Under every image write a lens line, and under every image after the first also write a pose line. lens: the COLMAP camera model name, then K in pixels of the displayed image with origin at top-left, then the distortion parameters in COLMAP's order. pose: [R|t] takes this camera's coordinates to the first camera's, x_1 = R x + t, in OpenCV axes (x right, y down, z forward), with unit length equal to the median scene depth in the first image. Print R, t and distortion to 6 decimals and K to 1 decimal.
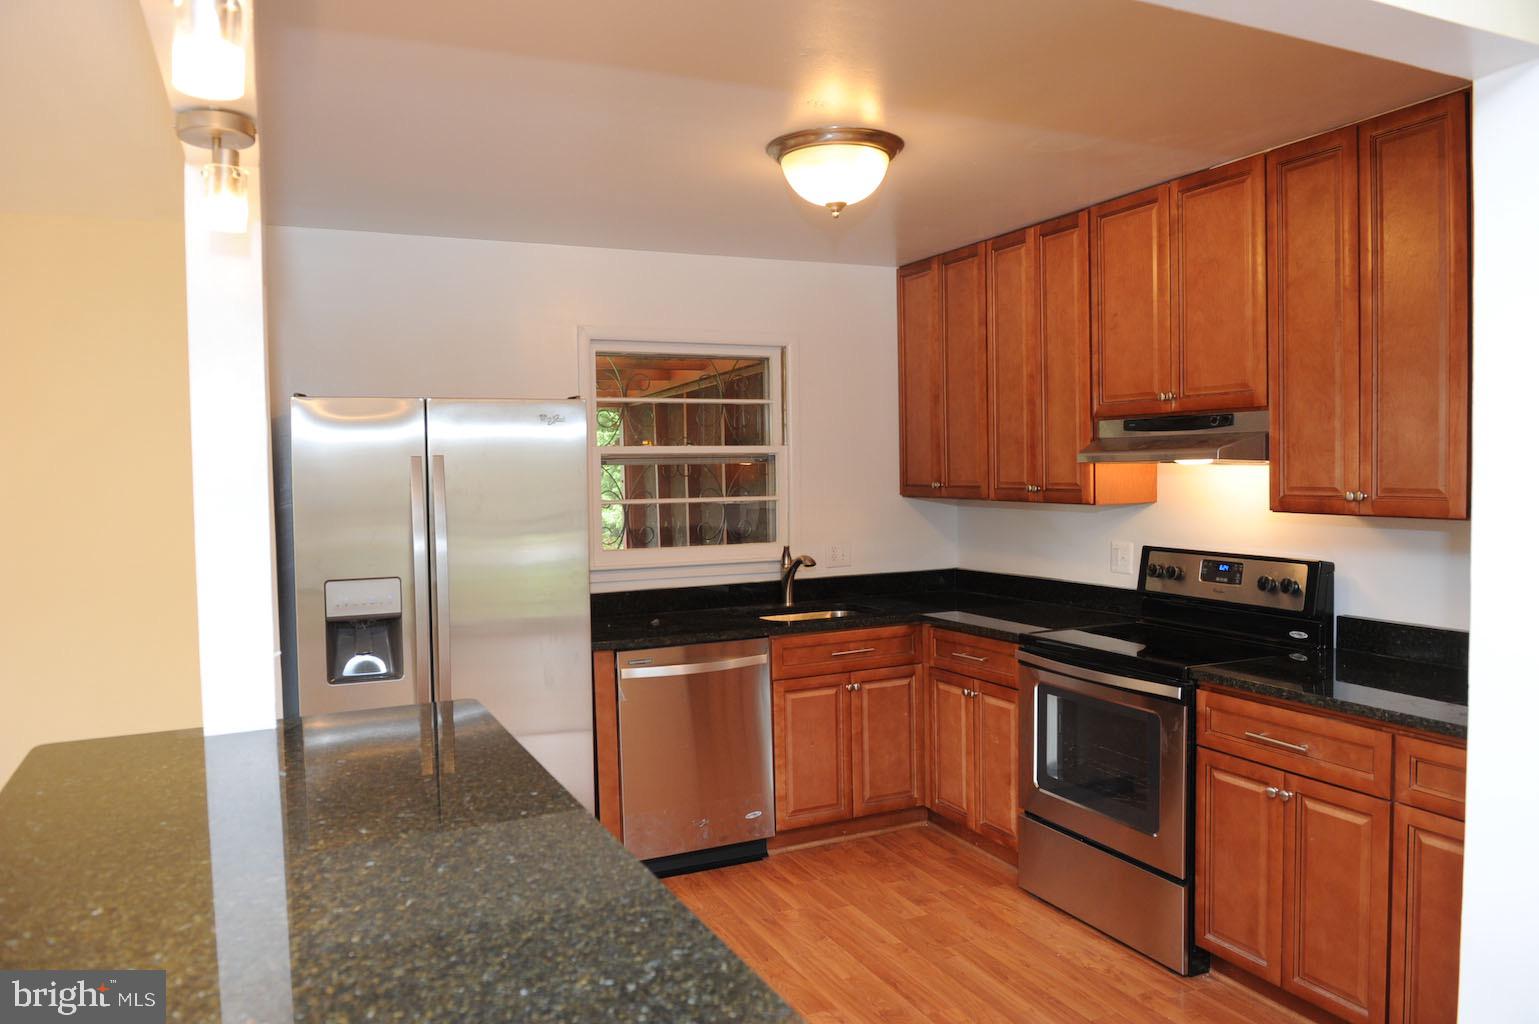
lens RADIAL K [[1087.3, 0, 771.3], [0, 1087.3, 504.2], [0, 0, 1]] dist [-0.038353, 0.000287]
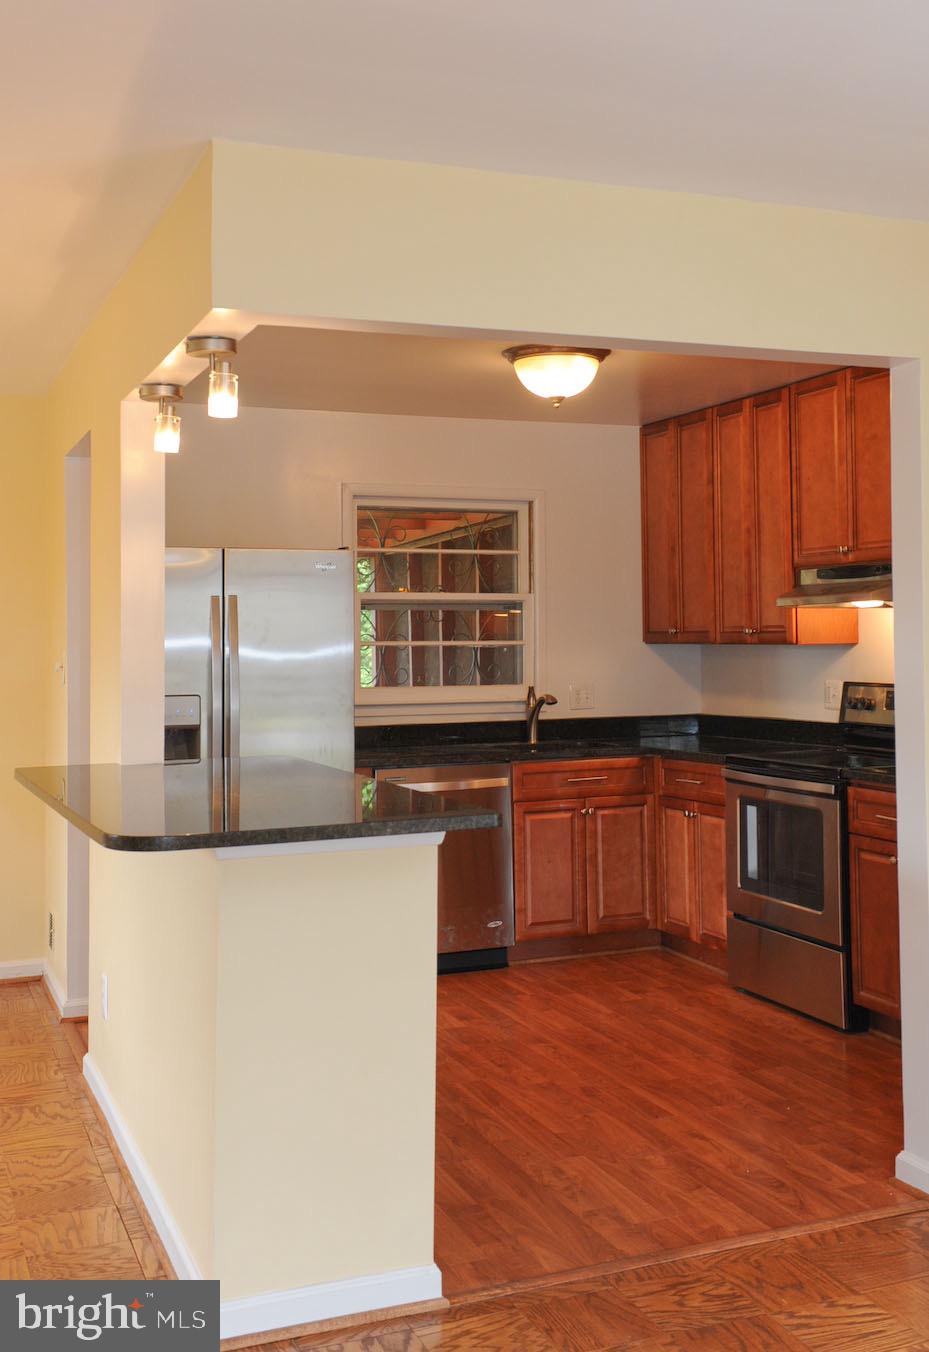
lens RADIAL K [[1494.3, 0, 501.7], [0, 1494.3, 584.4], [0, 0, 1]] dist [0.016213, 0.000000]
pose [[0.999158, 0.005258, -0.040693, 0.050357], [-0.008156, 0.997416, -0.071379, 0.049141], [0.040213, 0.071651, 0.996619, -0.540024]]
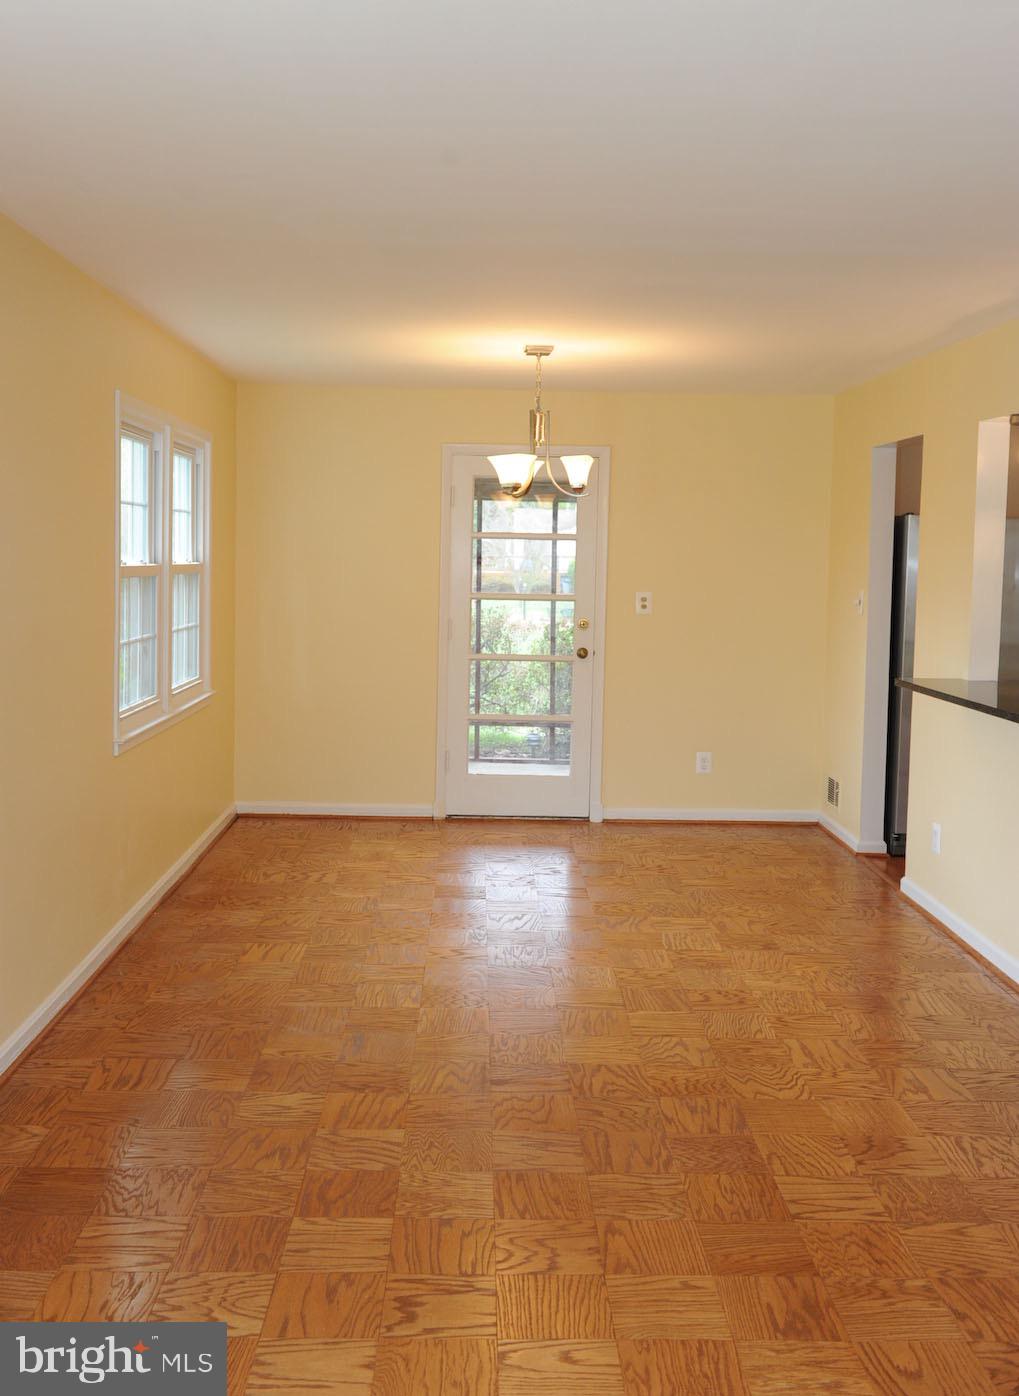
lens RADIAL K [[1325.4, 0, 502.8], [0, 1325.4, 630.4], [0, 0, 1]] dist [-0.000852, 0.000000]
pose [[0.916247, 0.058782, -0.396278, -0.154856], [-0.050164, 0.998225, 0.032087, 0.034830], [0.397461, -0.009521, 0.917570, -0.882656]]
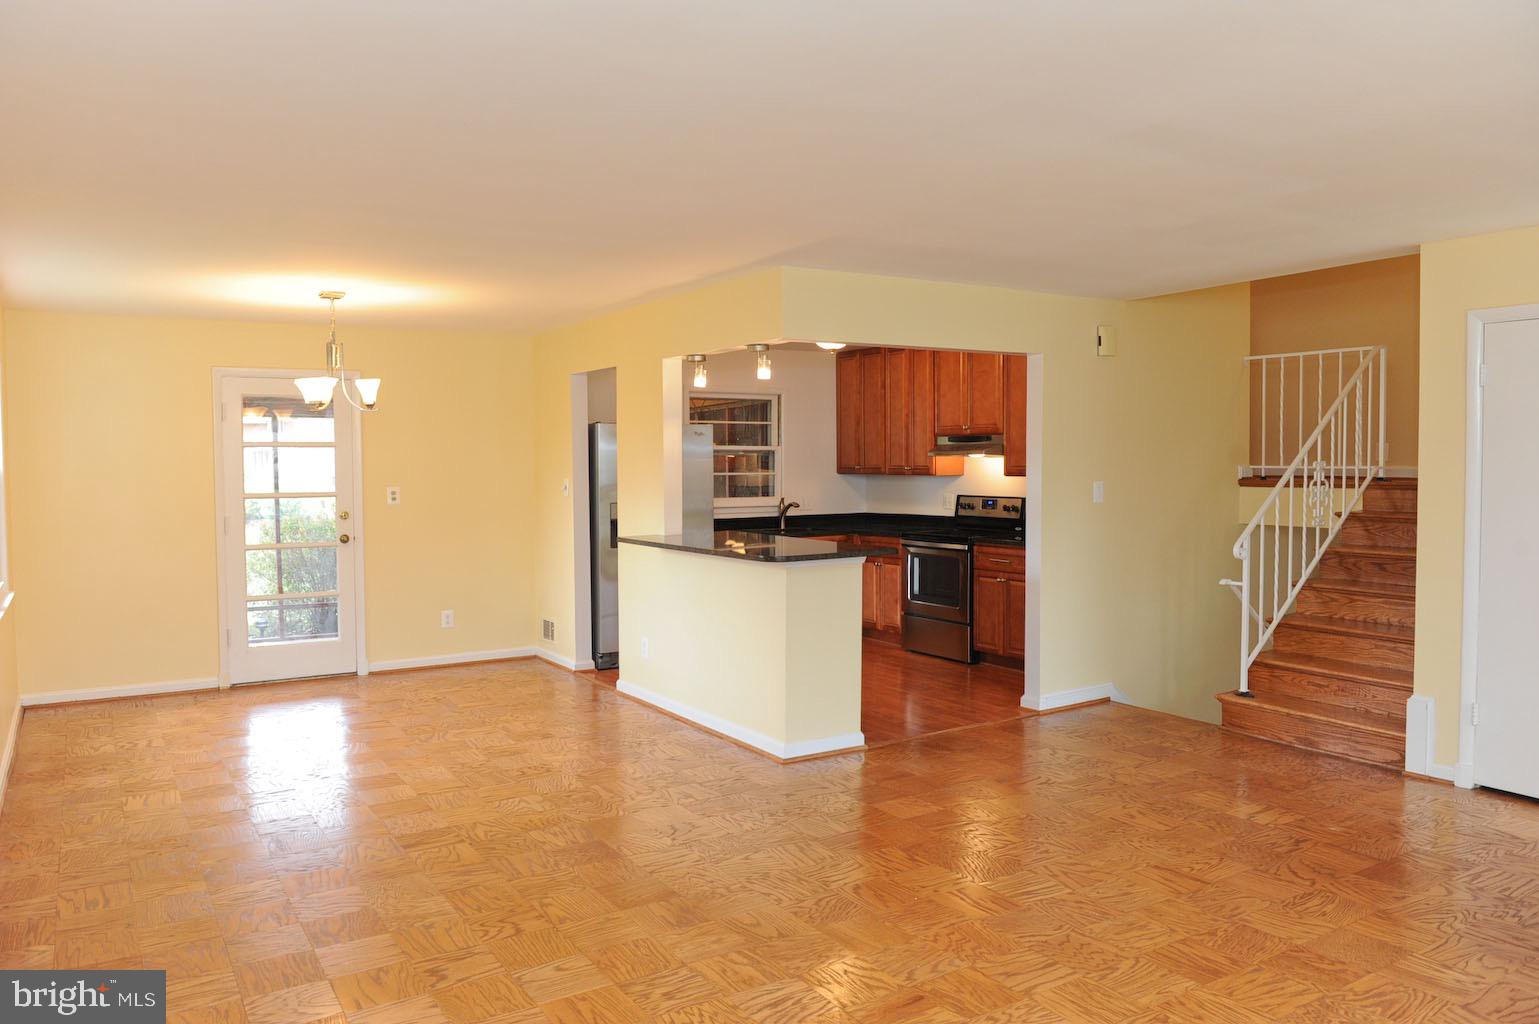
lens RADIAL K [[1108.9, 0, 770.6], [0, 1108.9, 512.3], [0, 0, 1]] dist [-0.037653, -0.003886]
pose [[0.991449, 0.003995, 0.130431, -0.303216], [-0.004975, 0.999962, 0.007185, 0.056942], [-0.130398, -0.007772, 0.991431, -1.102975]]
